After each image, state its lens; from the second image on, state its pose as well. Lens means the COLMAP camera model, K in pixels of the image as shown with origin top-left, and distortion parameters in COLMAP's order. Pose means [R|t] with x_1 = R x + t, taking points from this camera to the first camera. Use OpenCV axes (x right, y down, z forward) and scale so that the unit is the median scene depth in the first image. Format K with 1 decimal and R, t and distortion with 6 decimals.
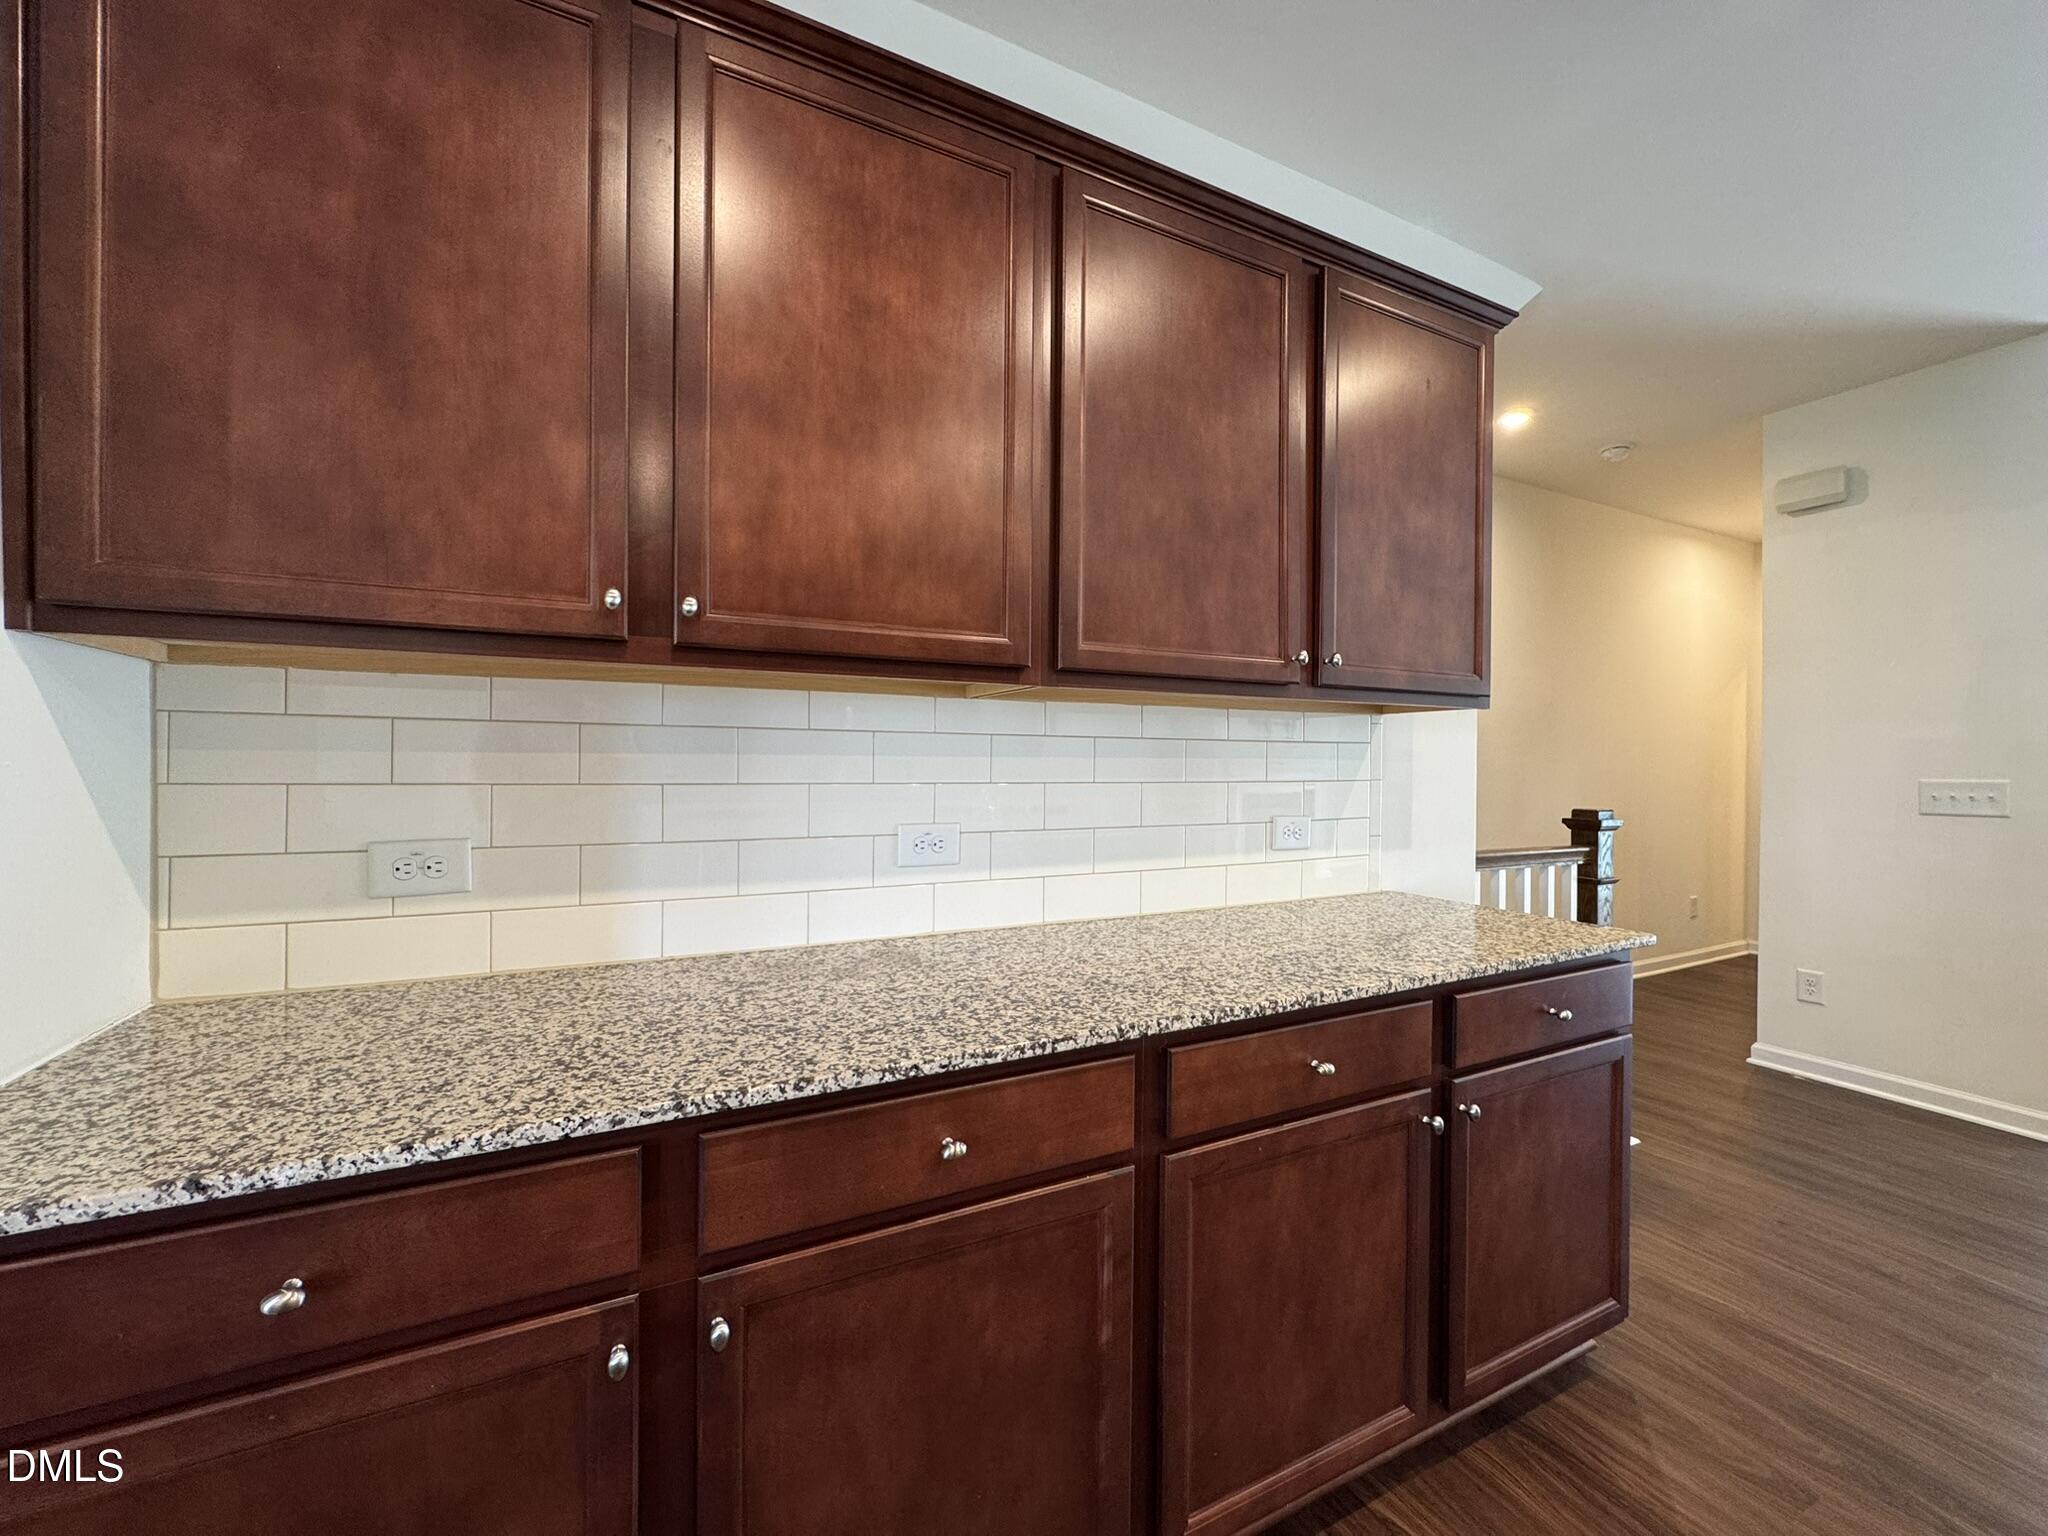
lens RADIAL K [[812.4, 0, 1017.9], [0, 812.4, 766.6], [0, 0, 1]] dist [-0.005422, 0.000835]
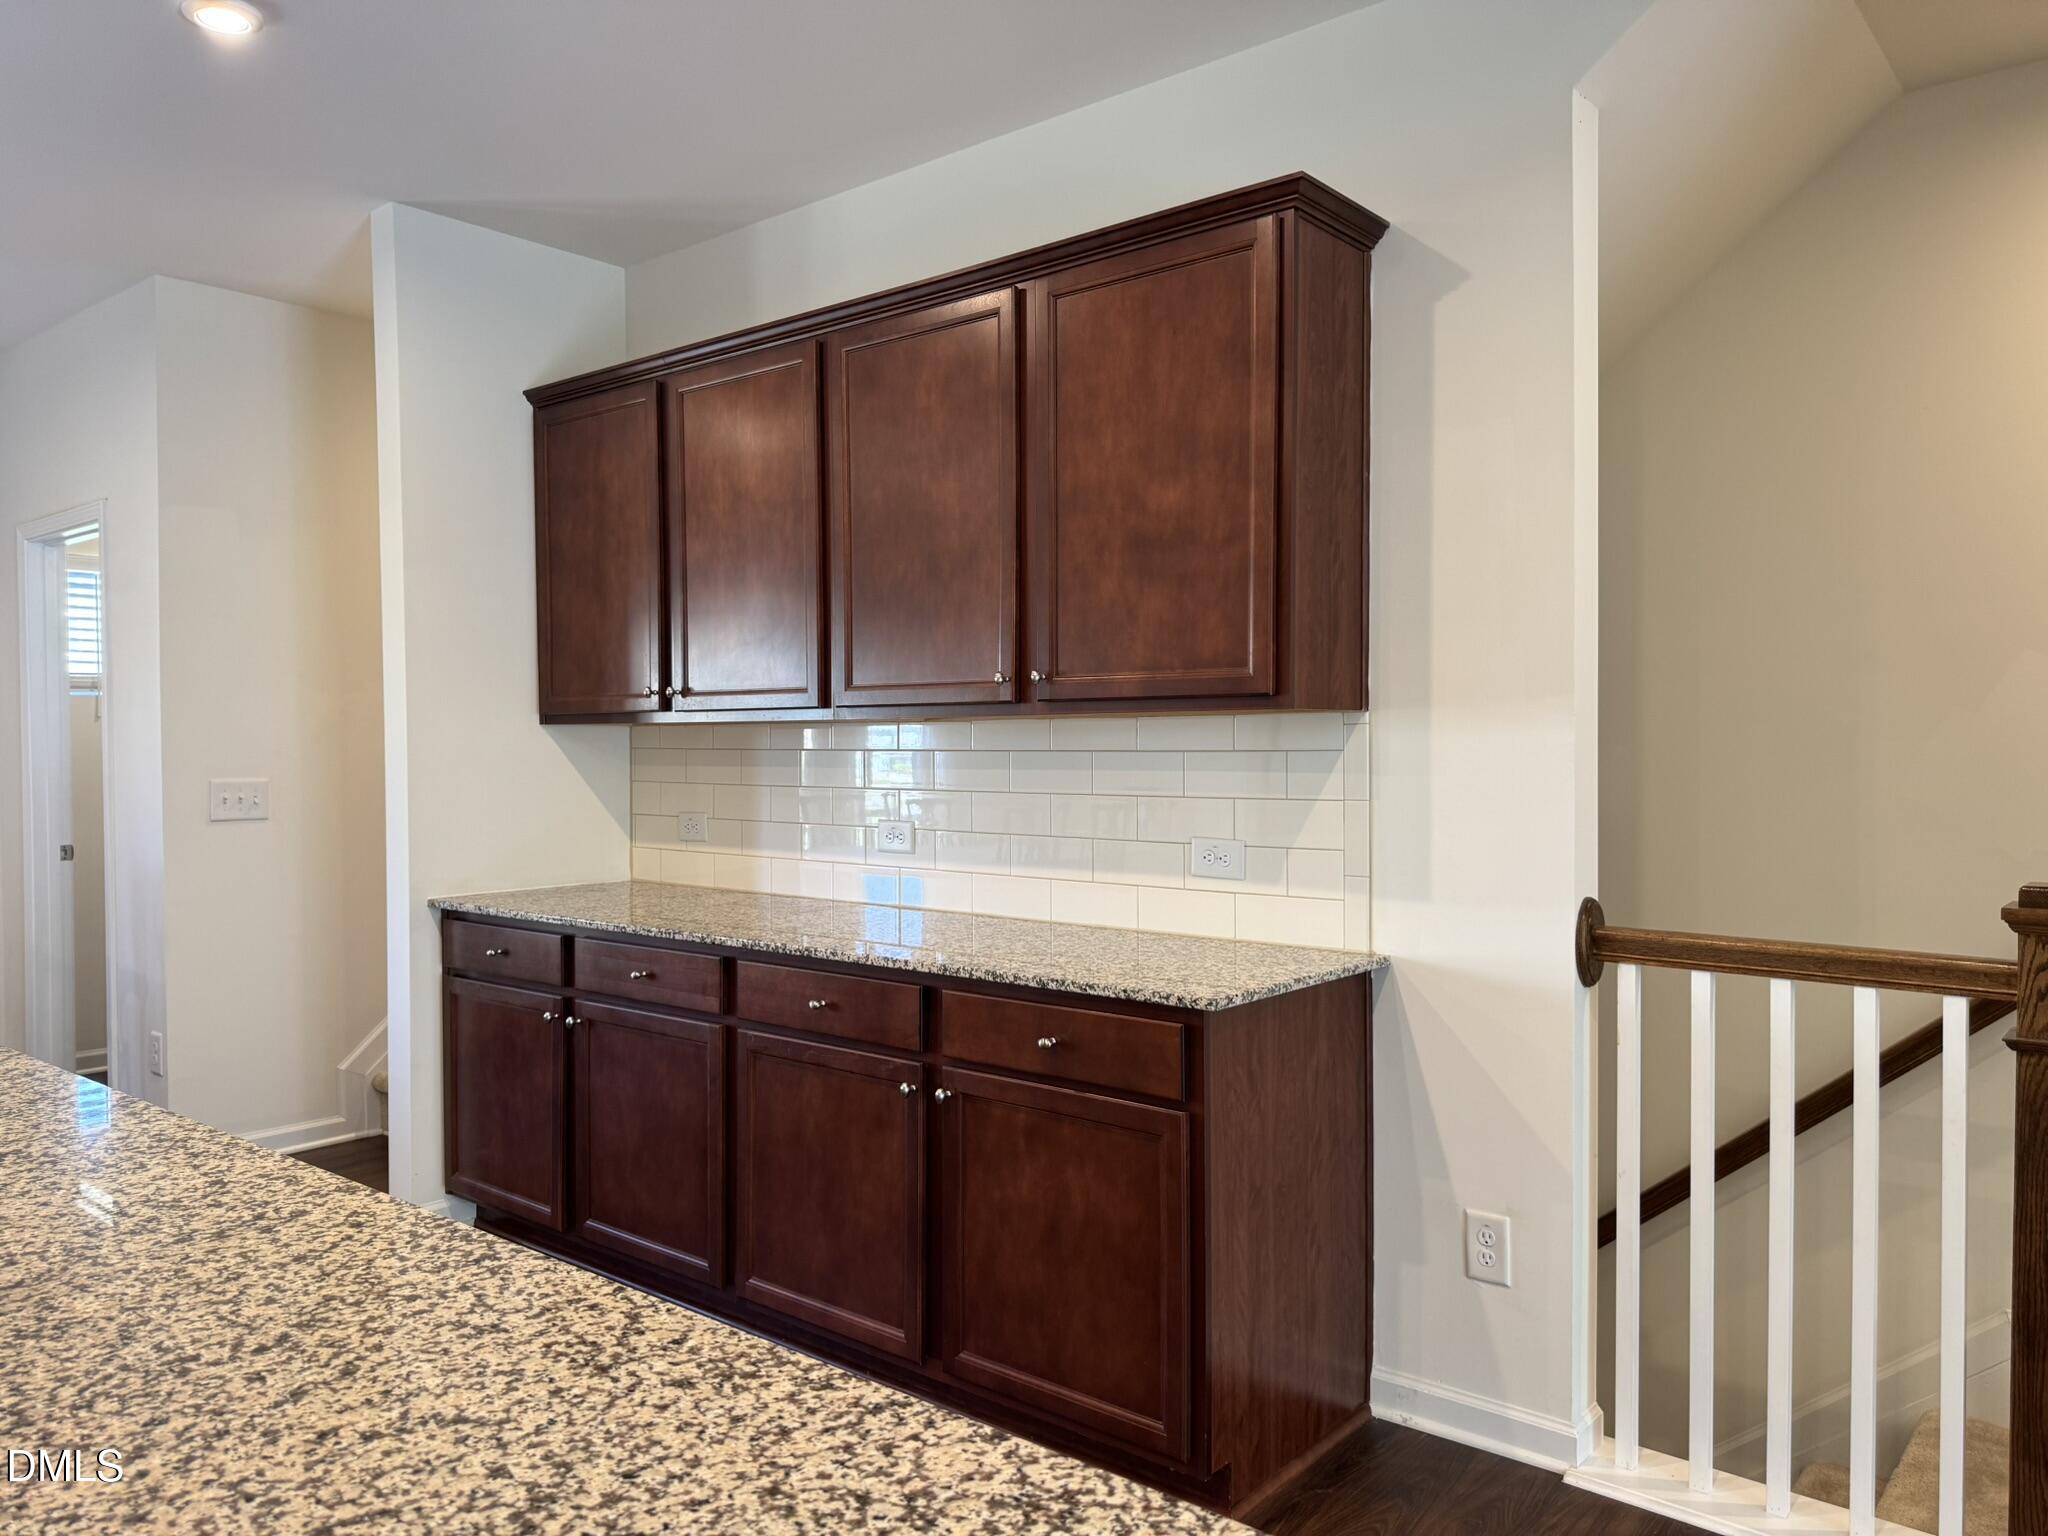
lens RADIAL K [[1445.3, 0, 1023.6], [0, 1445.3, 764.7], [0, 0, 1]] dist [0.049656, -0.064769]
pose [[0.412873, 0.008467, -0.910749, 2.554501], [-0.004827, 0.999963, 0.007108, -0.041680], [0.910776, 0.001461, 0.412898, 0.305018]]
